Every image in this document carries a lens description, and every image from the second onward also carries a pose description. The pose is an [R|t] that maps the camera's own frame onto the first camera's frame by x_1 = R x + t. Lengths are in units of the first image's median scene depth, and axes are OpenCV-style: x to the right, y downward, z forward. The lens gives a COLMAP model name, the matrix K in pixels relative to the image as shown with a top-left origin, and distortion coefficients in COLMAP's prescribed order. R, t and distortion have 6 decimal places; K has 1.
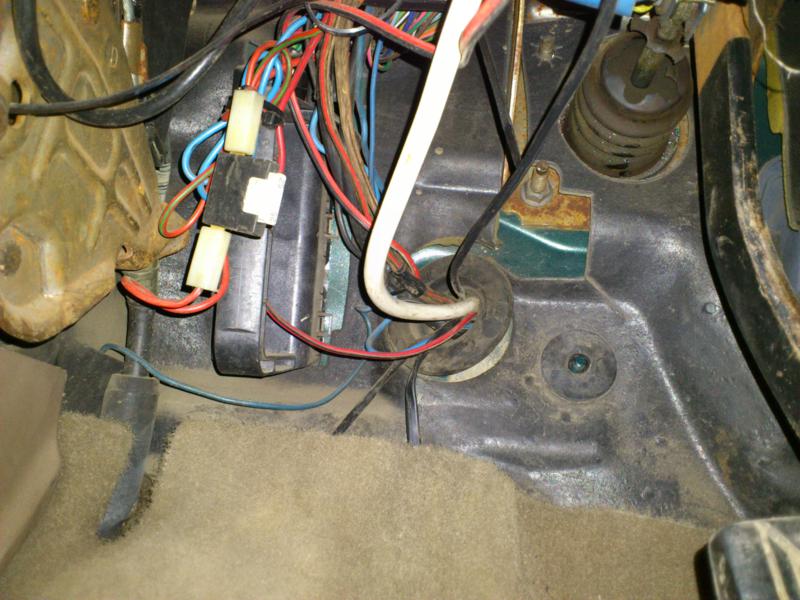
lens RADIAL K [[688.8, 0, 400.0], [0, 688.8, 300.0], [0, 0, 1]] dist [0.005645, -0.000274]
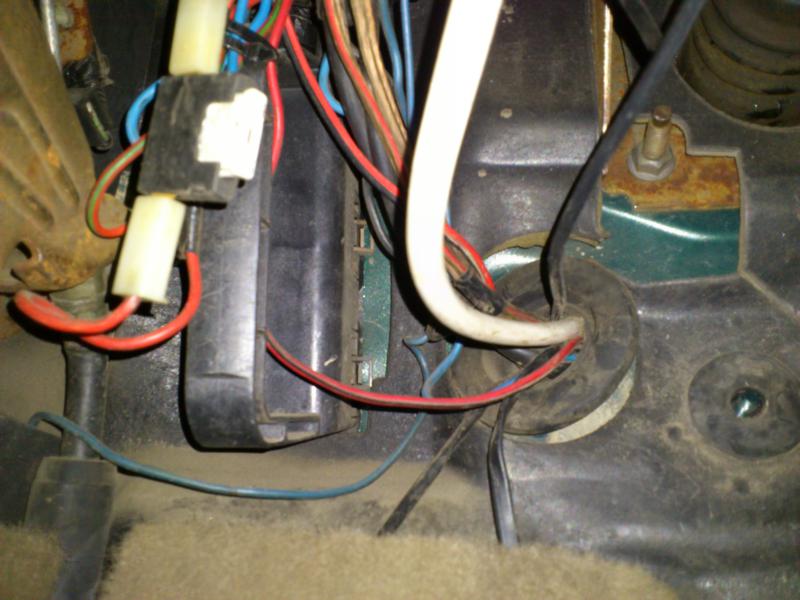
lens RADIAL K [[735.0, 0, 400.0], [0, 735.0, 300.0], [0, 0, 1]] dist [-0.004170, -0.014082]
pose [[0.994632, -0.073978, -0.072345, -0.012506], [0.066228, 0.992346, -0.104224, 0.048473], [0.079502, 0.098873, 0.991919, 0.283868]]
